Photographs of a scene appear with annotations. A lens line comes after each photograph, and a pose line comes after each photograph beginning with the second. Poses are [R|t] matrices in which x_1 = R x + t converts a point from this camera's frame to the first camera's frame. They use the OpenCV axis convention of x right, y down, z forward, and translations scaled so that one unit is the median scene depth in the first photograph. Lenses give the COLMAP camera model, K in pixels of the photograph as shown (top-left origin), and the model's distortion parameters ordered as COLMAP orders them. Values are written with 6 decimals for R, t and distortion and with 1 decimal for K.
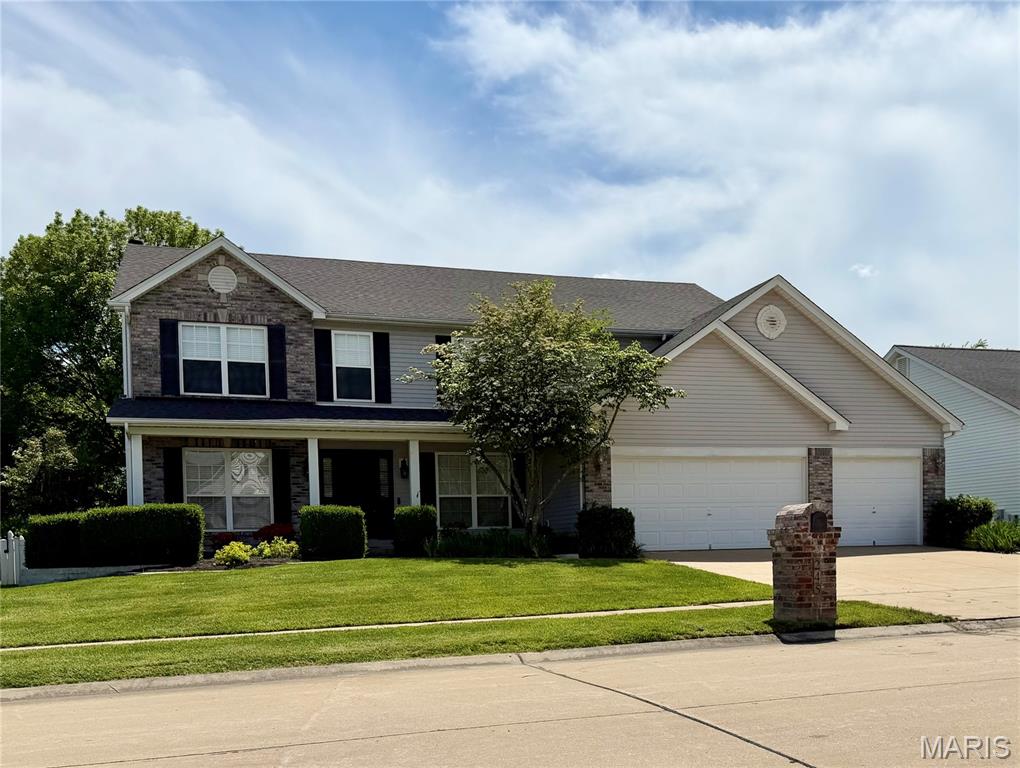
lens RADIAL K [[954.5, 0, 510.0], [0, 954.5, 384.0], [0, 0, 1]] dist [0.017505, 0.007985]
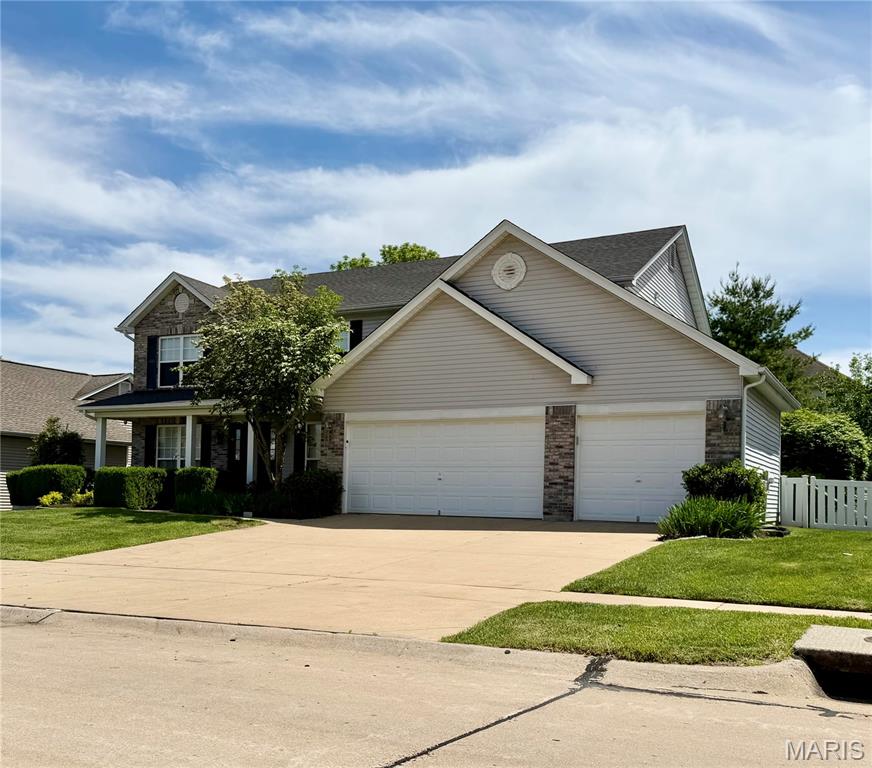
lens RADIAL K [[800.8, 0, 436.3], [0, 800.8, 368.7], [0, 0, 1]] dist [0.051160, -0.000361]
pose [[0.728664, -0.073630, -0.680902, 0.775283], [0.073834, 0.996855, -0.028783, 0.047683], [0.680880, -0.029301, 0.731808, 0.403278]]
